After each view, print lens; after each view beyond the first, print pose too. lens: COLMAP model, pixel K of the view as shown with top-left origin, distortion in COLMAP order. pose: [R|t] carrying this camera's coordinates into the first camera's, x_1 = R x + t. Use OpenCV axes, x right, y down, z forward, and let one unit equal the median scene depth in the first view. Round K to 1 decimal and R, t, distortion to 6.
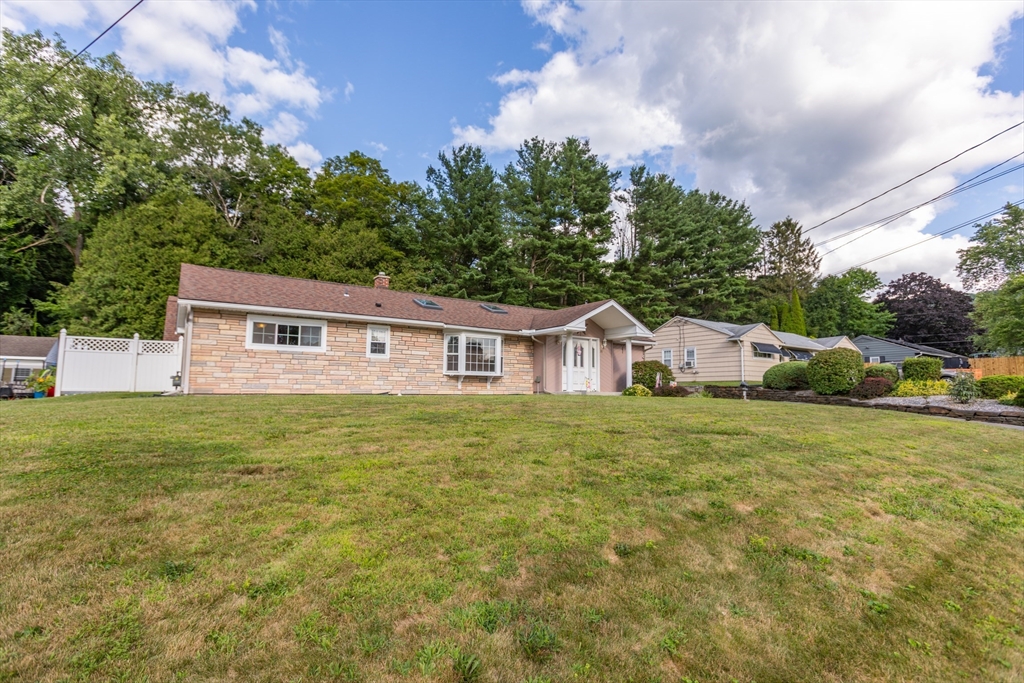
lens RADIAL K [[494.9, 0, 510.0], [0, 494.9, 349.8], [0, 0, 1]] dist [0.000001, 0.006759]
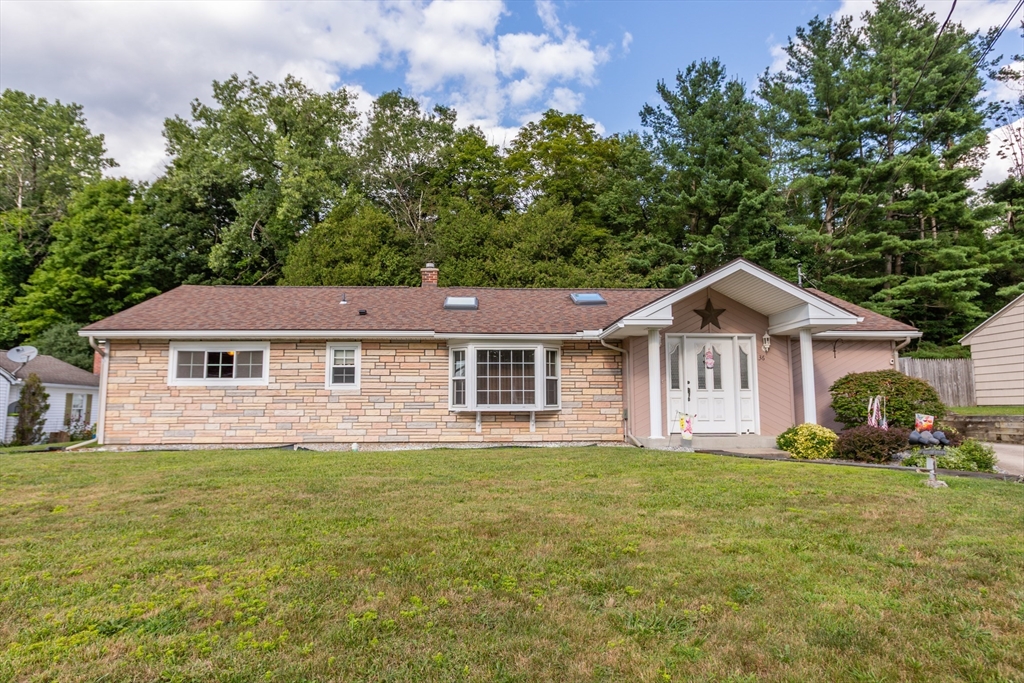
lens RADIAL K [[642.1, 0, 511.0], [0, 642.1, 333.4], [0, 0, 1]] dist [-0.007307, 0.017192]
pose [[0.856462, -0.073733, -0.510917, 0.176518], [0.053296, 0.997088, -0.054552, -0.000221], [0.513452, 0.019492, 0.857897, 0.154295]]
